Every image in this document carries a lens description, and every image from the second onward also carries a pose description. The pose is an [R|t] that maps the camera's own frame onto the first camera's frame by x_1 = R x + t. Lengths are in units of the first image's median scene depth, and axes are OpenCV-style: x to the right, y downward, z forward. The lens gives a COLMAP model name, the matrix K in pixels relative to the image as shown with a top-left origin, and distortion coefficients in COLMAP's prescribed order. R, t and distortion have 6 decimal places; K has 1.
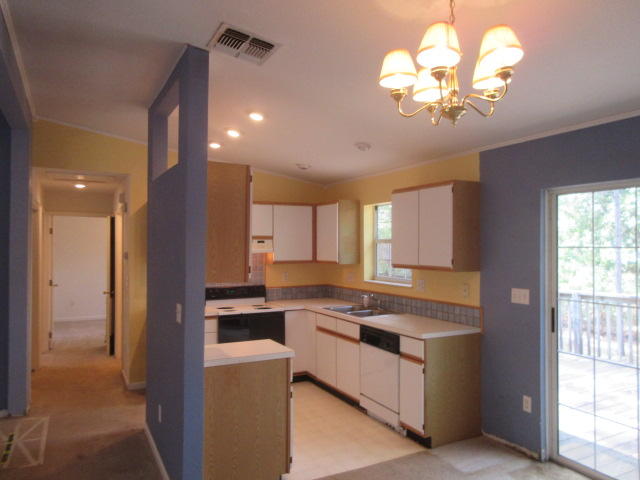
lens RADIAL K [[477.5, 0, 320.0], [0, 477.5, 240.0], [0, 0, 1]] dist [-0.000806, 0.009218]
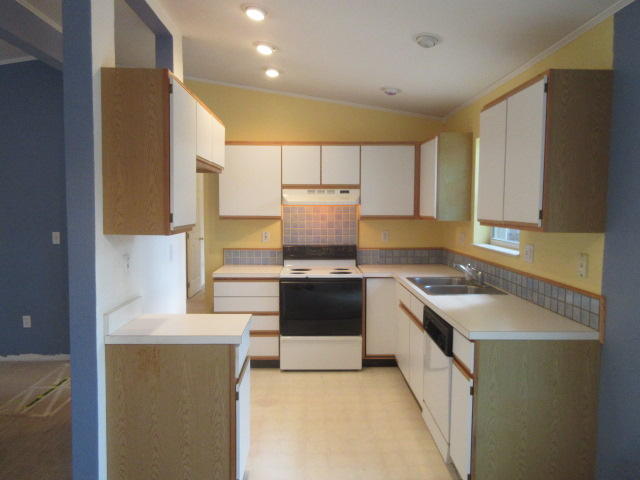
lens RADIAL K [[477.5, 0, 320.0], [0, 477.5, 240.0], [0, 0, 1]] dist [-0.000806, 0.009218]
pose [[0.895694, 0.035321, -0.443266, 0.282948], [0.000654, 0.996735, 0.080744, 0.028000], [0.444670, -0.072612, 0.892746, 0.345815]]
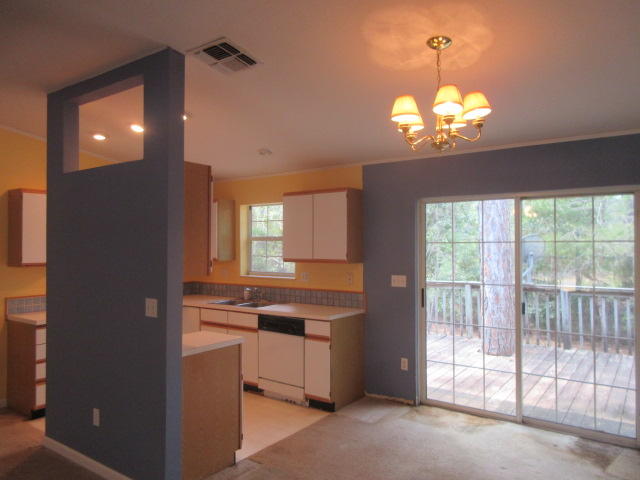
lens RADIAL K [[477.5, 0, 320.0], [0, 477.5, 240.0], [0, 0, 1]] dist [-0.000806, 0.009218]
pose [[0.896816, 0.000407, 0.442404, -0.305285], [-0.000568, 1.000000, 0.000232, 0.006471], [-0.442404, -0.000460, 0.896816, -0.051323]]
